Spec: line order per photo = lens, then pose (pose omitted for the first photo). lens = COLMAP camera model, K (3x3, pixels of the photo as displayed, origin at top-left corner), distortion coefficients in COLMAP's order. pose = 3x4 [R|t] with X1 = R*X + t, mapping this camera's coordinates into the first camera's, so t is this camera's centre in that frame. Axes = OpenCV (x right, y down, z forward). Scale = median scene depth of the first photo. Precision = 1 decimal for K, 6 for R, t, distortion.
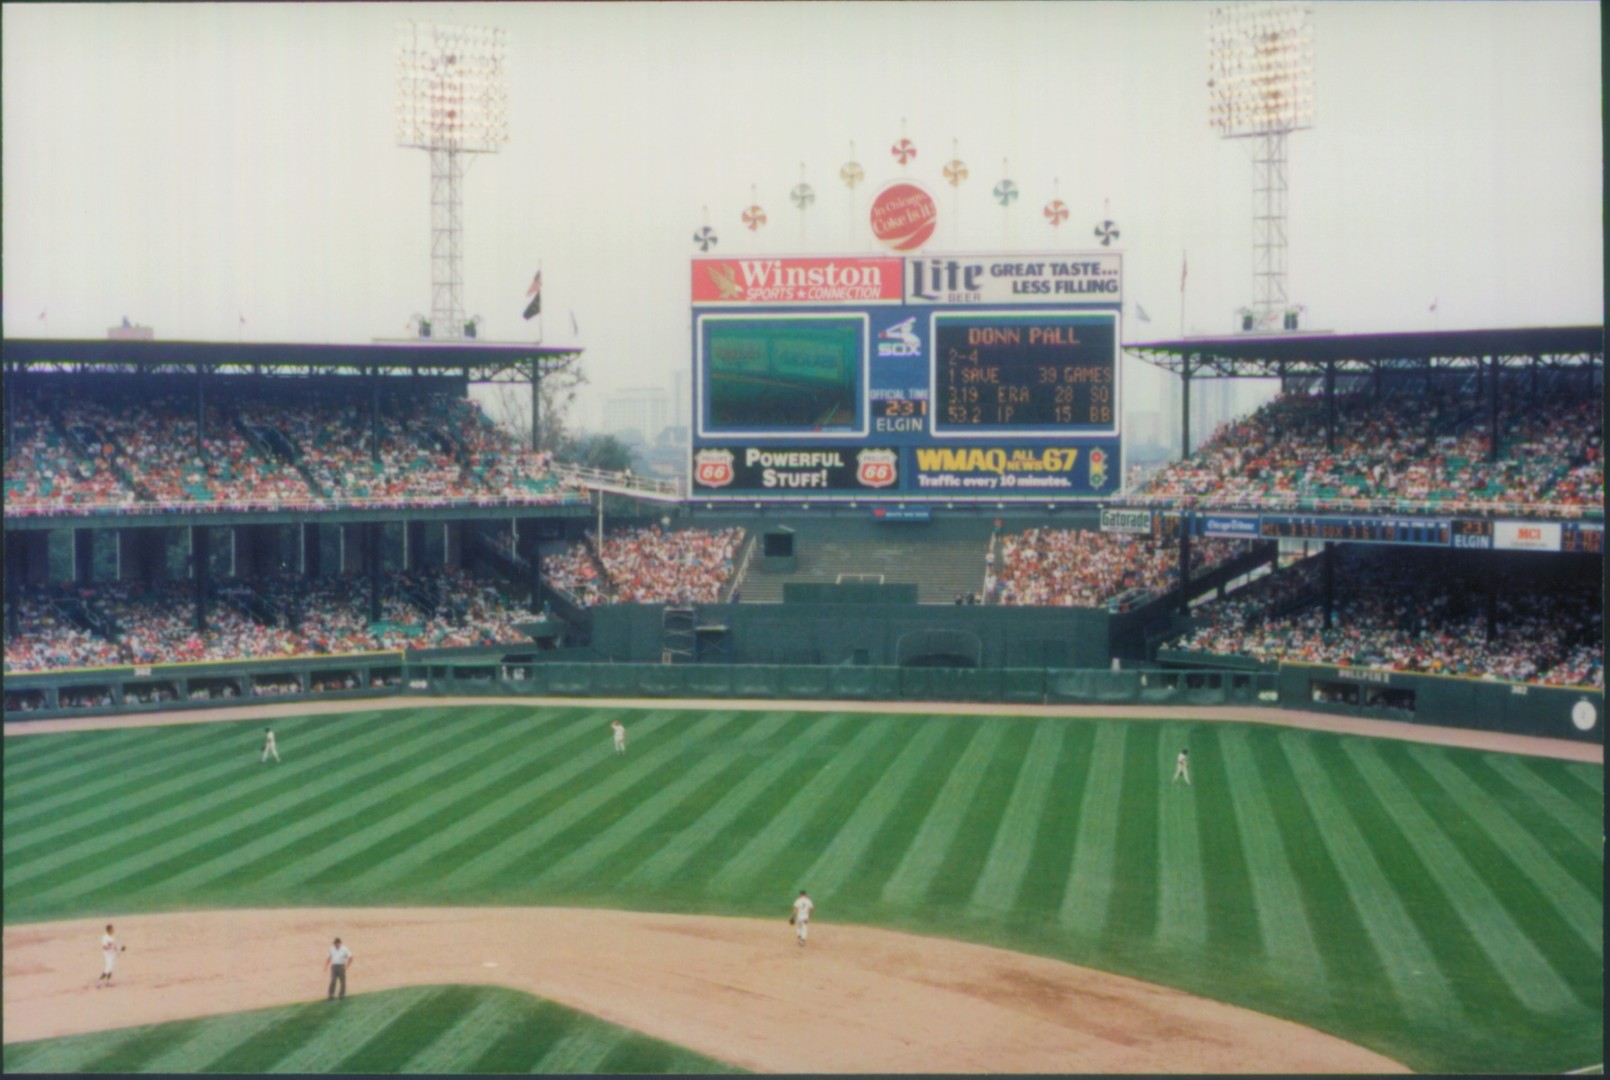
lens RADIAL K [[2386.1, 0, 779.8], [0, 2386.1, 588.5], [0, 0, 1]] dist [-0.056282, -0.099105]
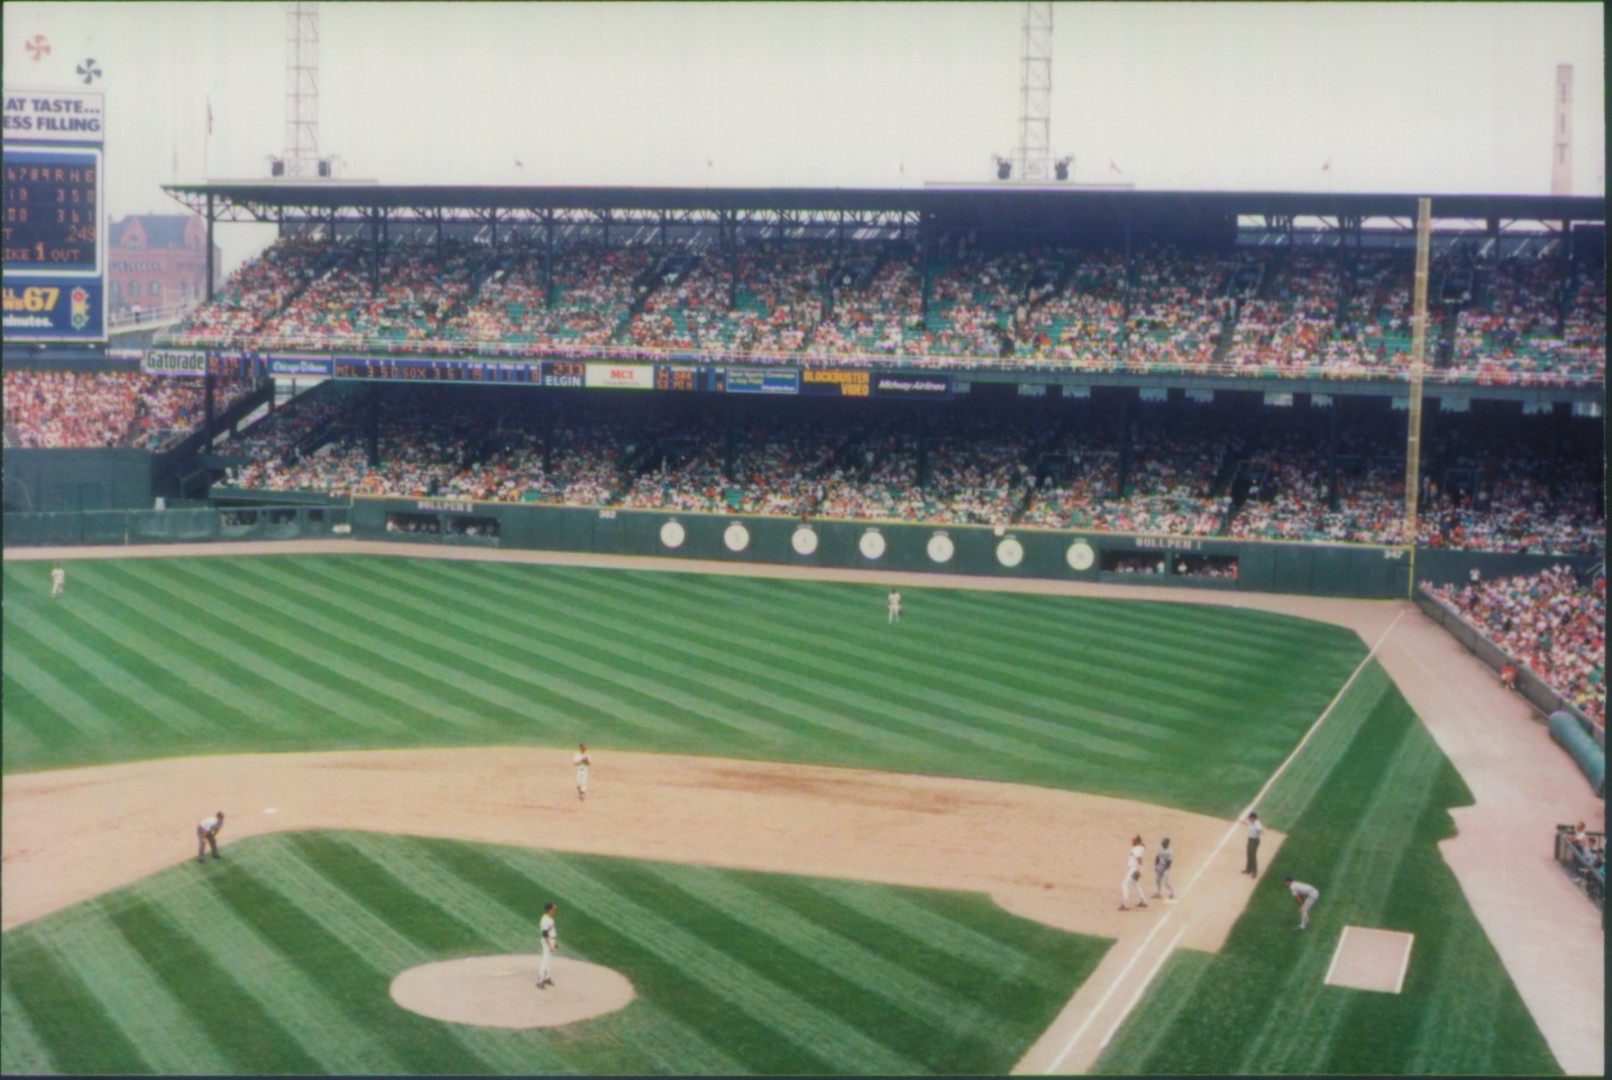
lens RADIAL K [[2387.3, 0, 805.3], [0, 2387.3, 501.8], [0, 0, 1]] dist [-0.115706, -0.031541]
pose [[0.824797, -0.031105, 0.564572, -0.191256], [0.012454, 0.999243, 0.036859, -0.002519], [-0.565291, -0.023370, 0.824560, 0.019784]]
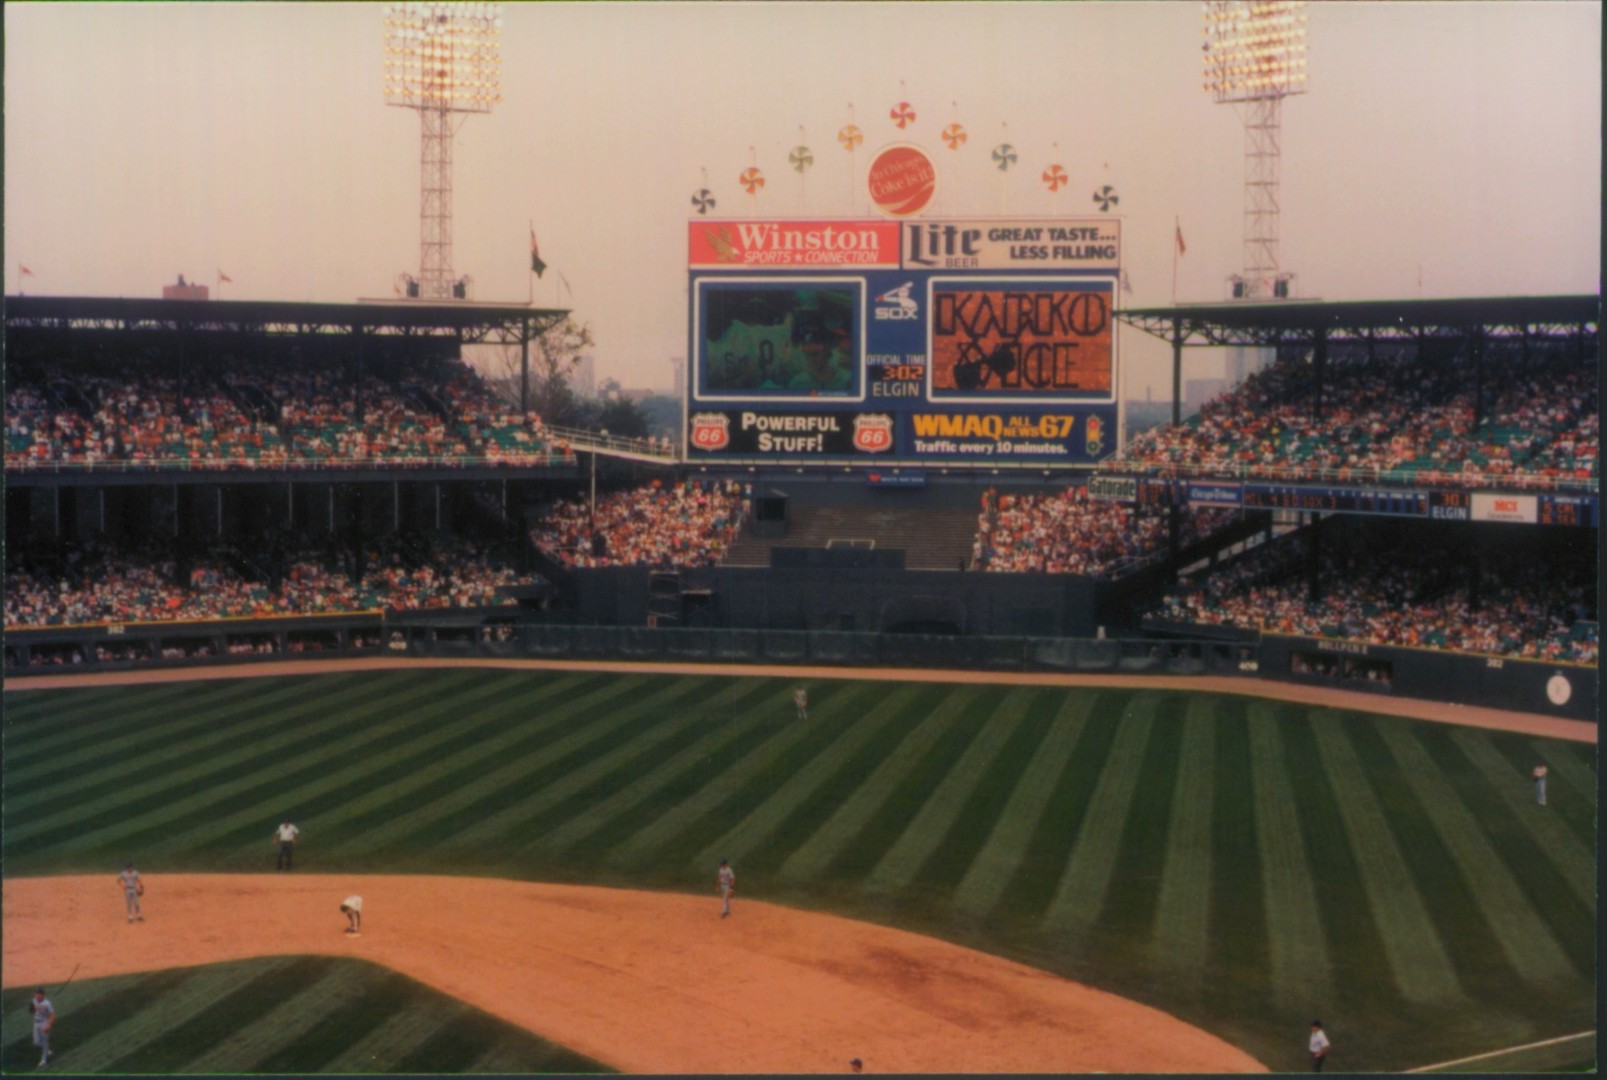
lens RADIAL K [[2364.8, 0, 804.9], [0, 2364.8, 567.3], [0, 0, 1]] dist [-0.056368, -0.034447]
pose [[0.999842, 0.010511, -0.014364, 0.030143], [-0.010417, 0.999924, 0.006586, -0.000644], [0.014432, -0.006435, 0.999875, 0.013327]]
